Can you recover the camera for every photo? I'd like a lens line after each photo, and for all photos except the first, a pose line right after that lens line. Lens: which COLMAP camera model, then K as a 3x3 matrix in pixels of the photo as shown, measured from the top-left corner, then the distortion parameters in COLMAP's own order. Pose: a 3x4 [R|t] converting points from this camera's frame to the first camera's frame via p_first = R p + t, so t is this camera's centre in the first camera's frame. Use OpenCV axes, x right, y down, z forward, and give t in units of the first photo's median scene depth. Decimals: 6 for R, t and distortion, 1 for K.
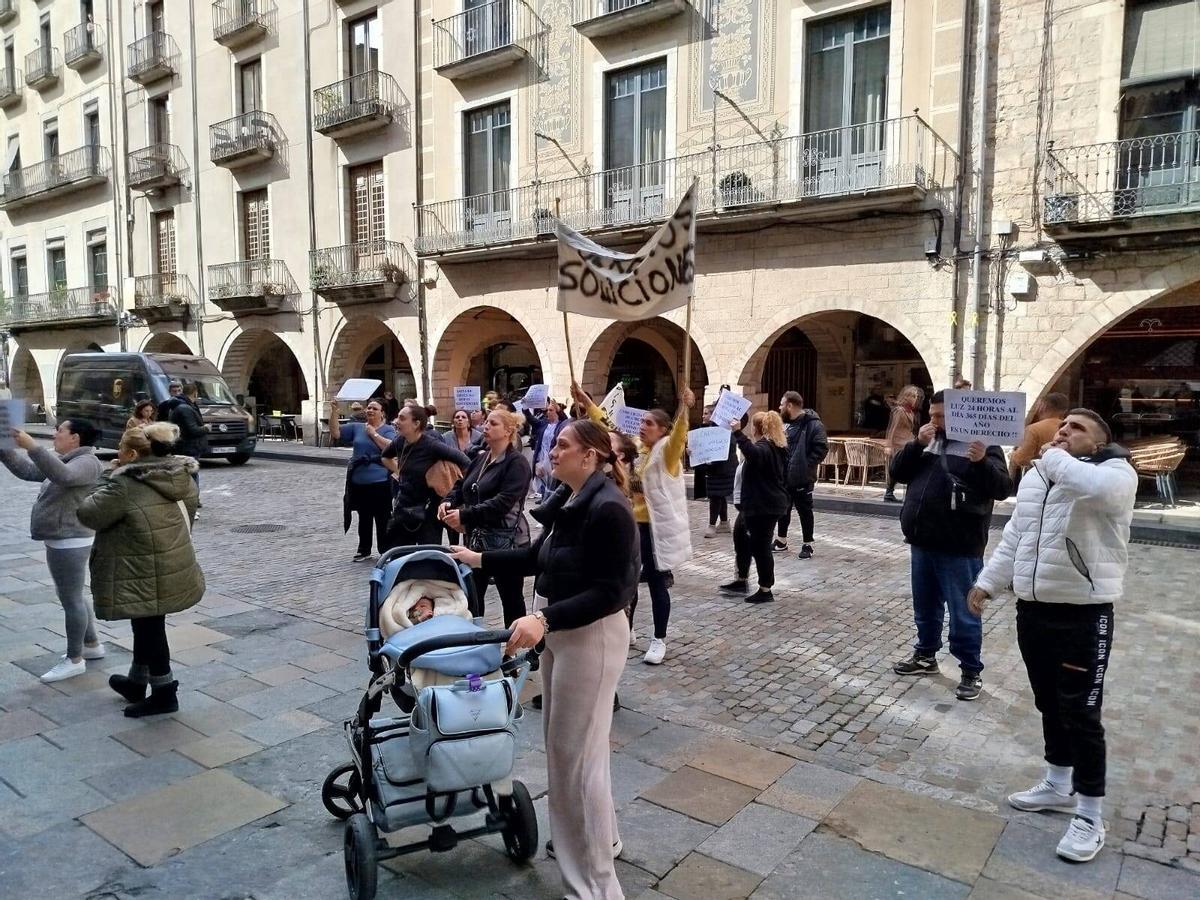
lens RADIAL K [[840.9, 0, 595.8], [0, 840.9, 464.5], [0, 0, 1]] dist [-0.002567, -0.006915]
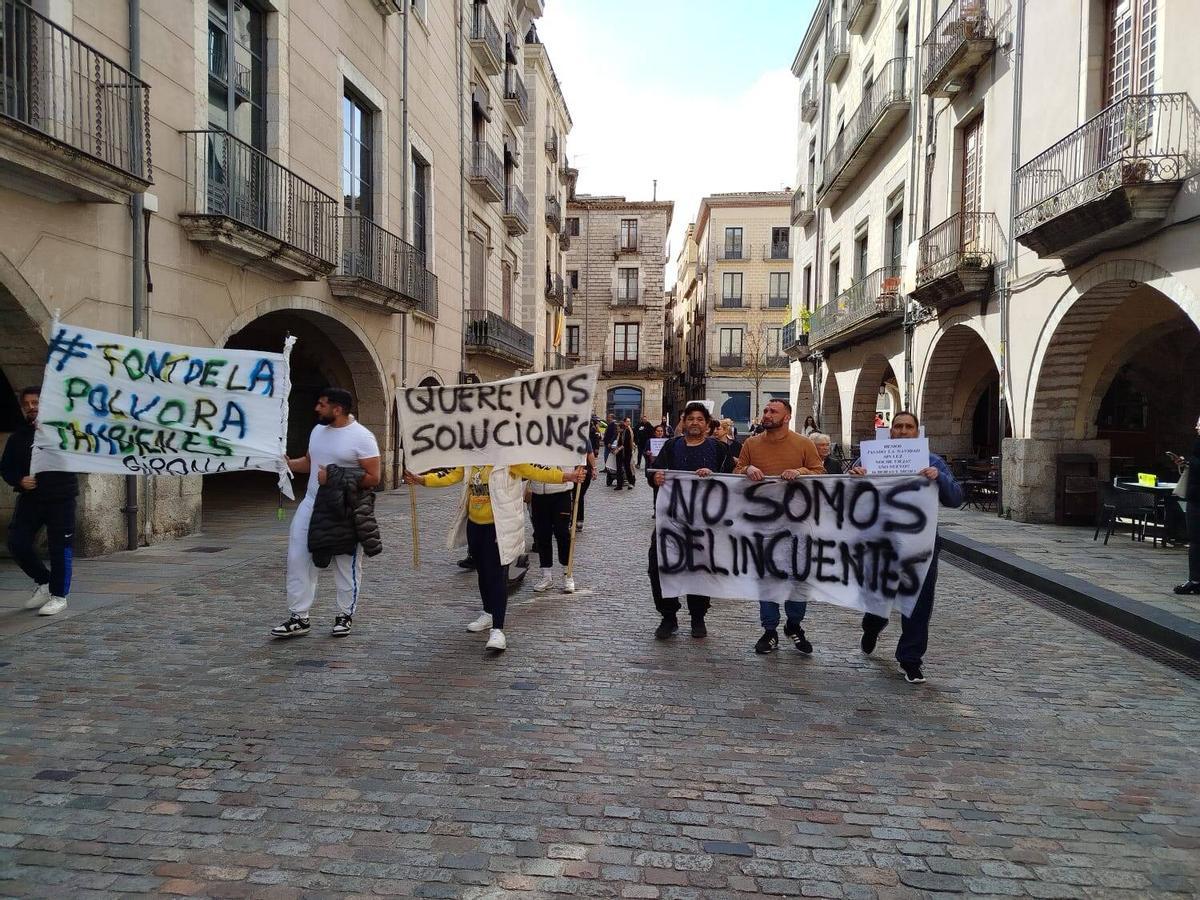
lens RADIAL K [[840.9, 0, 595.8], [0, 840.9, 464.5], [0, 0, 1]] dist [-0.002567, -0.006915]
pose [[0.538409, 0.047457, -0.841346, -0.163499], [-0.087675, 0.996149, 0.000082, -0.041613], [0.838110, 0.073721, 0.540496, 0.507142]]
